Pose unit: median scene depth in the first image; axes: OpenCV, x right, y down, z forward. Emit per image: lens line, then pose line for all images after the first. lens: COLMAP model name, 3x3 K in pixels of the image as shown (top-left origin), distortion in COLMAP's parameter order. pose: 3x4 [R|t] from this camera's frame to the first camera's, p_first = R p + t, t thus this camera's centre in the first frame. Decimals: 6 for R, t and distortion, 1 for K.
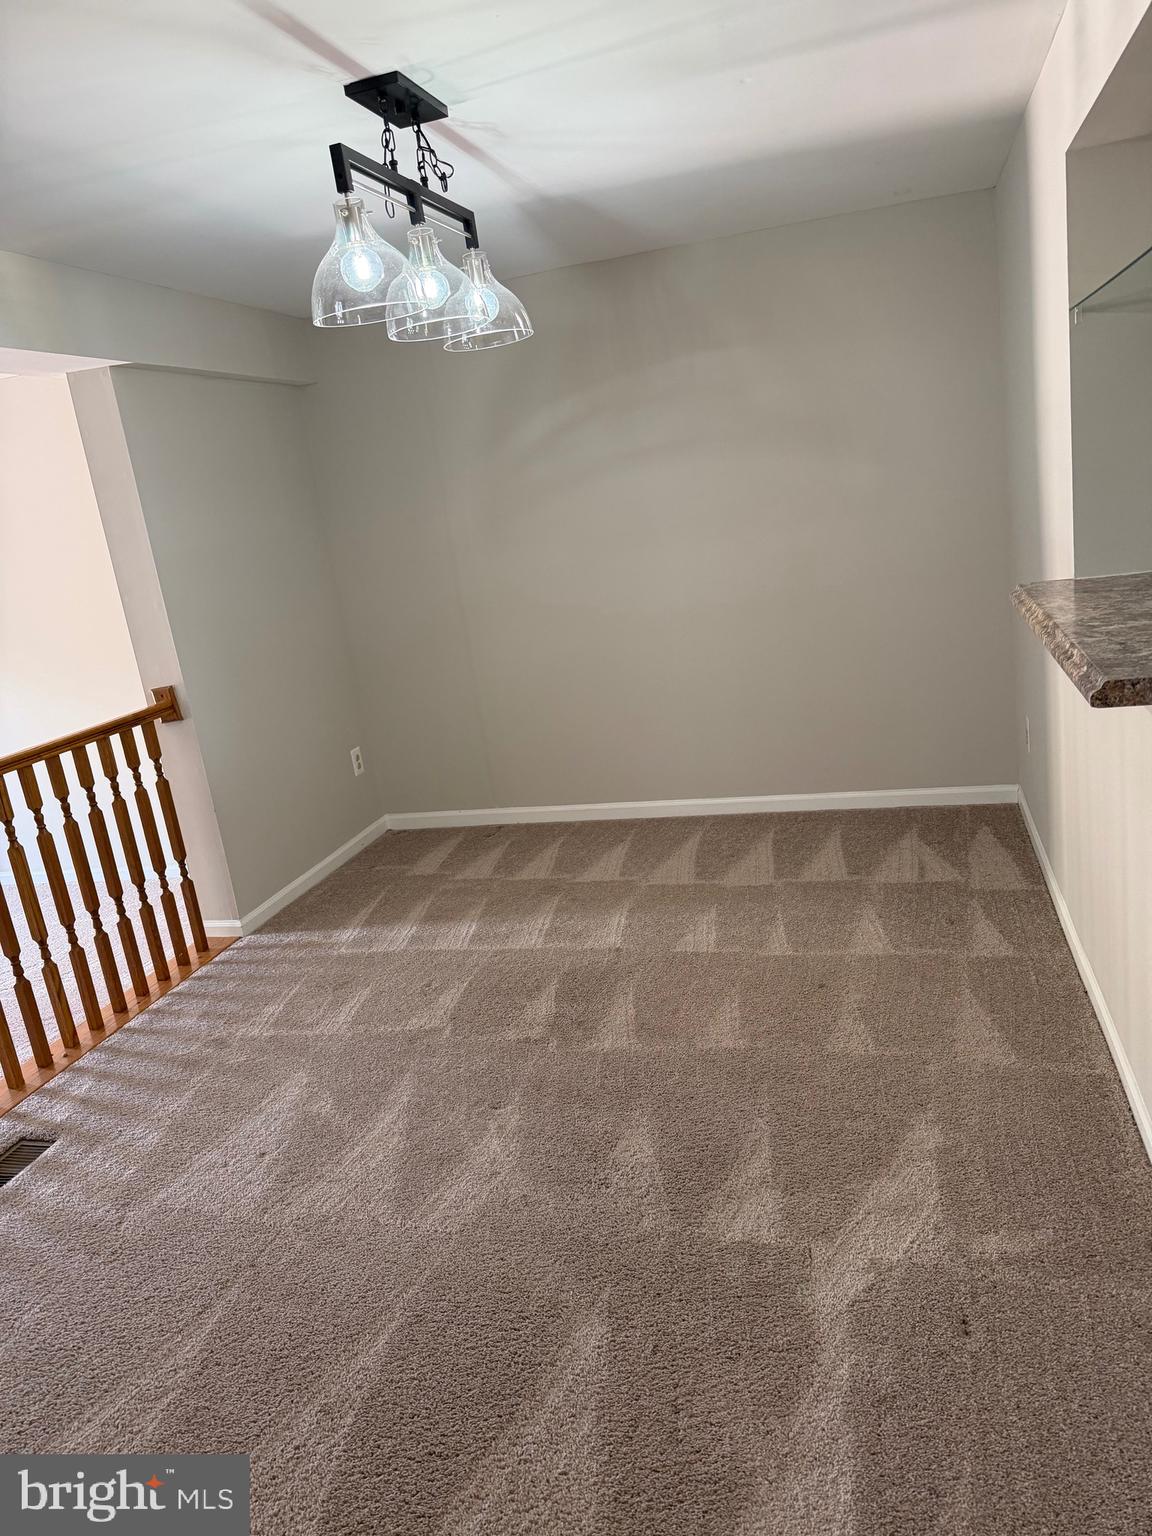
lens RADIAL K [[1071.9, 0, 583.6], [0, 1071.9, 755.8], [0, 0, 1]] dist [0.042043, -0.050371]
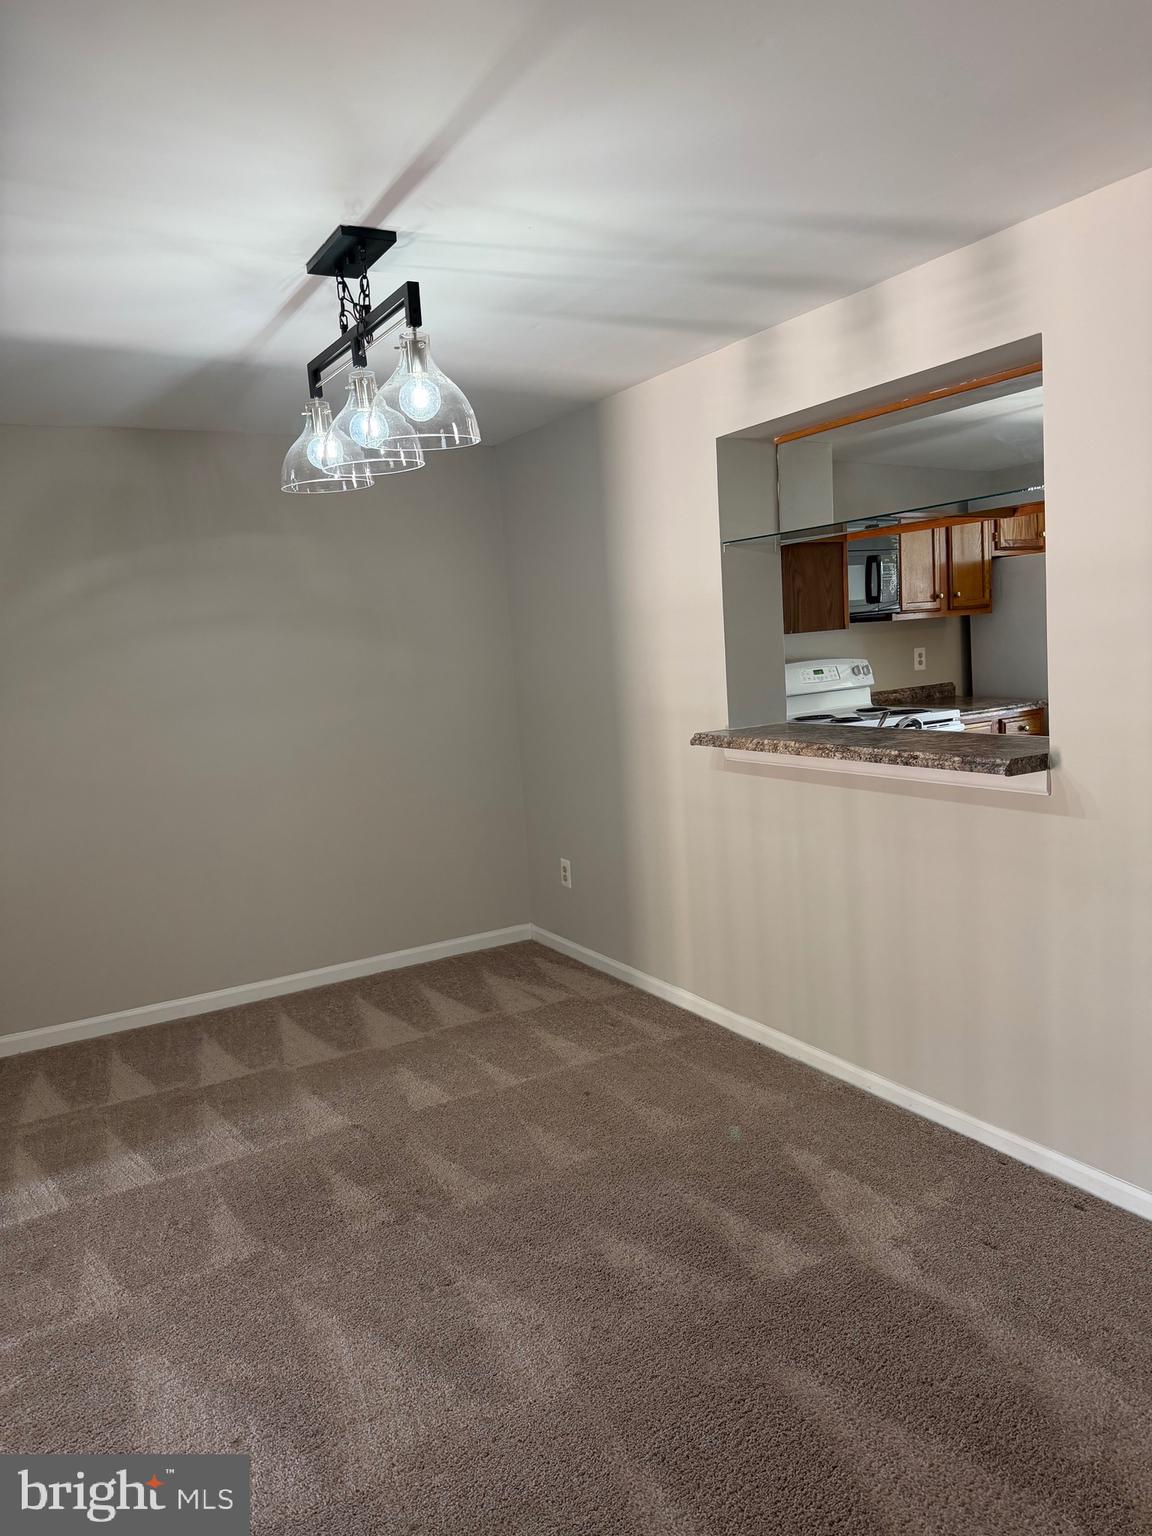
lens RADIAL K [[1071.9, 0, 572.4], [0, 1071.9, 754.9], [0, 0, 1]] dist [0.042043, -0.050371]
pose [[0.714246, -0.002688, 0.699889, -0.470374], [0.143086, 0.979433, -0.142259, 0.025029], [-0.685112, 0.201752, 0.699941, 0.147002]]
